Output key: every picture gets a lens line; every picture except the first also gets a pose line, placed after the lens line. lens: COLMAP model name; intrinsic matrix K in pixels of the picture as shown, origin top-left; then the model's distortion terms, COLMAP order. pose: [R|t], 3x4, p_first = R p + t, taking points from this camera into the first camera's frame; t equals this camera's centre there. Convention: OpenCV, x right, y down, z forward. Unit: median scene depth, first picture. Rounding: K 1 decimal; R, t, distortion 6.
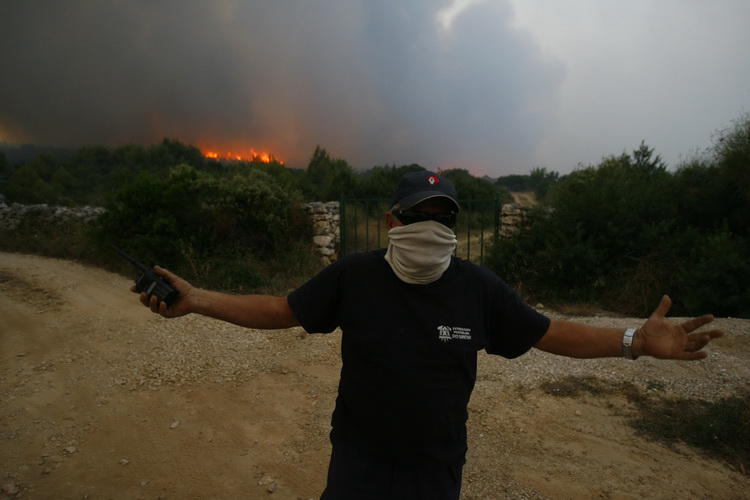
lens RADIAL K [[464.0, 0, 372.0], [0, 464.0, 249.3], [0, 0, 1]] dist [-0.002874, -0.000179]
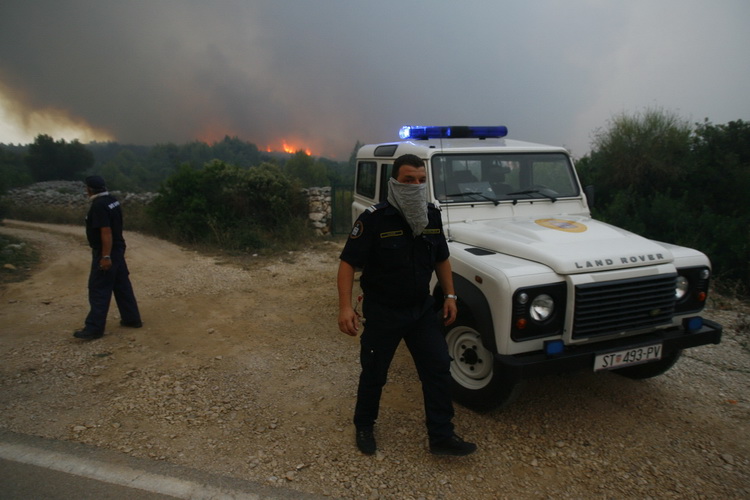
lens RADIAL K [[437.7, 0, 378.2], [0, 437.7, 249.8], [0, 0, 1]] dist [-0.002327, -0.000120]
pose [[0.995318, 0.009225, -0.096215, 0.185061], [-0.006574, 0.999591, 0.027829, 0.038836], [0.096432, -0.027066, 0.994971, -0.206717]]
